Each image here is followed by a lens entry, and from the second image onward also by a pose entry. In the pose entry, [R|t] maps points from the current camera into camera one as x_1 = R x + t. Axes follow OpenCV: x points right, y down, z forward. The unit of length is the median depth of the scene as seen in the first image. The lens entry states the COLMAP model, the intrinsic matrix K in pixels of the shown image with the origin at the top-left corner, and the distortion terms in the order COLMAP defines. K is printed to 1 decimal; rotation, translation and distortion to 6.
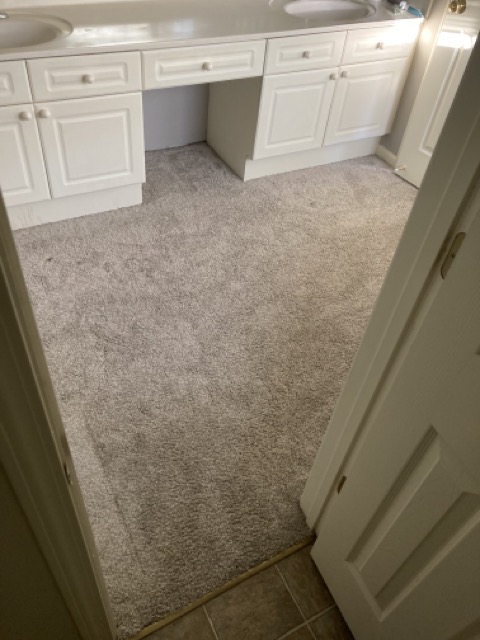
lens RADIAL K [[530.9, 0, 239.0], [0, 530.9, 319.2], [0, 0, 1]] dist [0.035169, -0.007092]
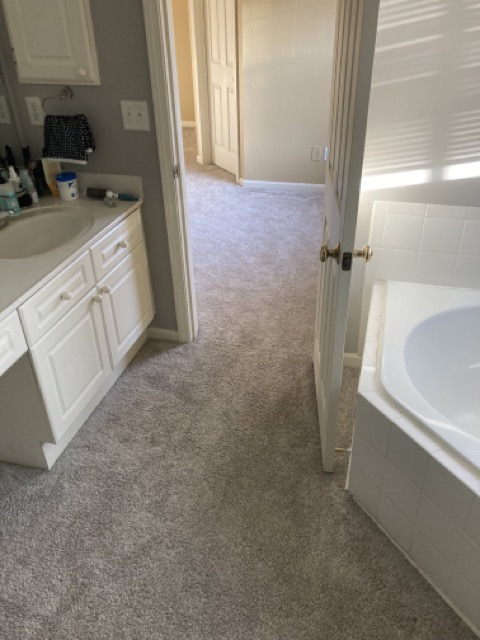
lens RADIAL K [[530.9, 0, 240.9], [0, 530.9, 321.6], [0, 0, 1]] dist [0.035169, -0.007092]
pose [[0.688581, -0.475763, 0.547270, -0.120695], [0.570197, 0.821502, -0.003264, -0.302722], [-0.448031, 0.314300, 0.836949, 0.260727]]
